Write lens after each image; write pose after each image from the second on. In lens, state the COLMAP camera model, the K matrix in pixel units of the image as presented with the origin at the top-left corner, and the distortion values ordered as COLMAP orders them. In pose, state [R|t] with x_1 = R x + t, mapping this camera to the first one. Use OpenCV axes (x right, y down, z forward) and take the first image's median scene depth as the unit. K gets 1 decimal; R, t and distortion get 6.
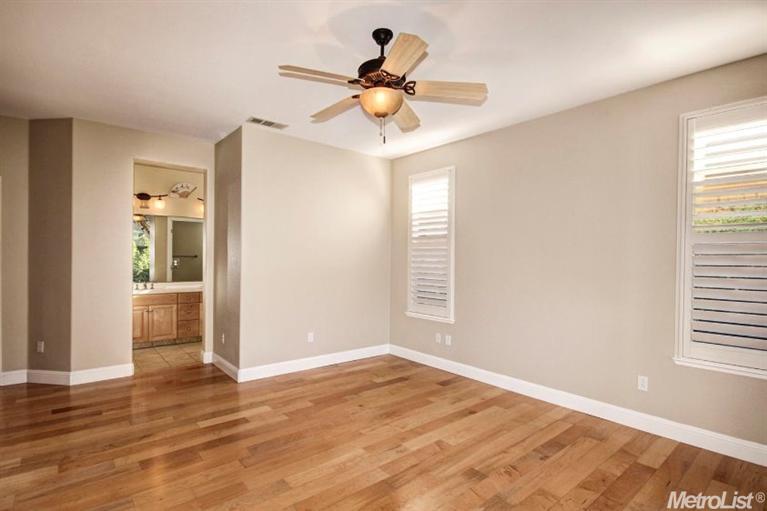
lens RADIAL K [[385.6, 0, 383.0], [0, 385.6, 260.4], [0, 0, 1]] dist [0.005247, 0.000417]
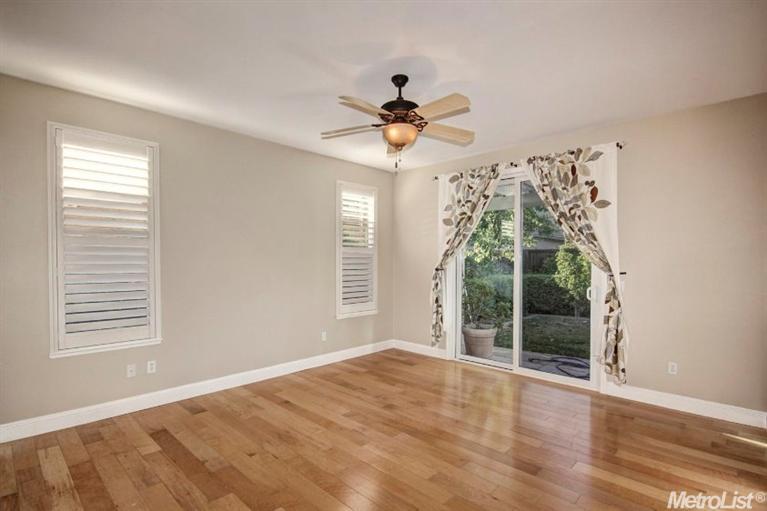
lens RADIAL K [[385.6, 0, 383.0], [0, 385.6, 260.4], [0, 0, 1]] dist [0.005247, 0.000417]
pose [[-0.121267, -0.019515, 0.992428, -0.866304], [-0.007314, 0.999797, 0.018767, -0.032719], [-0.992593, -0.004983, -0.121385, 0.843637]]
